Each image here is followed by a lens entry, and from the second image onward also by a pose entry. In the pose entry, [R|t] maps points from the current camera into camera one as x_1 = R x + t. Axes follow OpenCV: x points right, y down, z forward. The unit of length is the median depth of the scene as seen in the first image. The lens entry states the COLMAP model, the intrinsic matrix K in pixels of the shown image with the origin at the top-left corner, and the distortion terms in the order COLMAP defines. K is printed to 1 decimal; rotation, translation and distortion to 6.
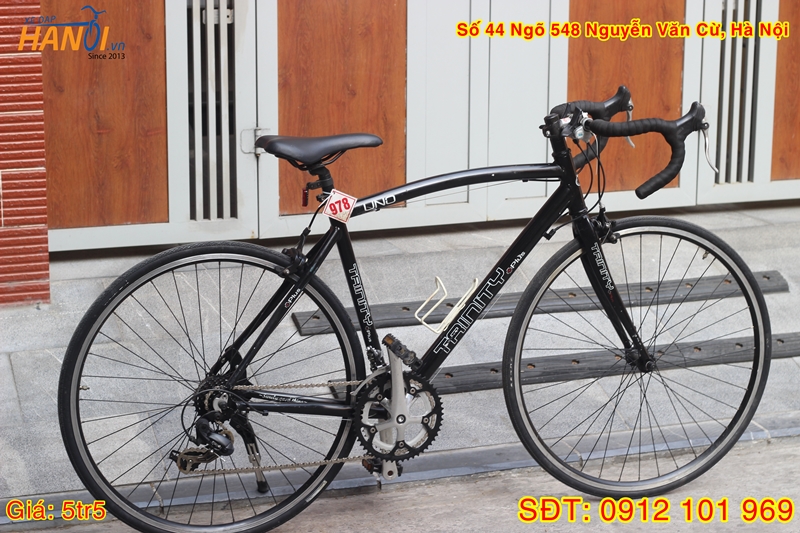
lens RADIAL K [[1884.0, 0, 400.0], [0, 1884.0, 266.5], [0, 0, 1]] dist [-0.088025, -0.457818]
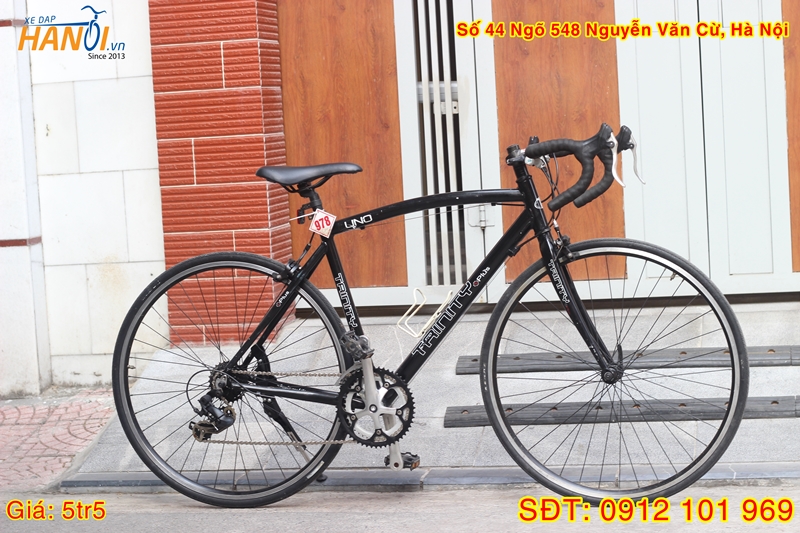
lens RADIAL K [[1884.0, 0, 400.0], [0, 1884.0, 266.5], [0, 0, 1]] dist [-0.088025, -0.457818]
pose [[0.850323, -0.008644, -0.526190, 0.614124], [-0.060950, 0.991519, -0.114784, 0.124510], [0.522719, 0.129675, 0.842585, 0.023517]]
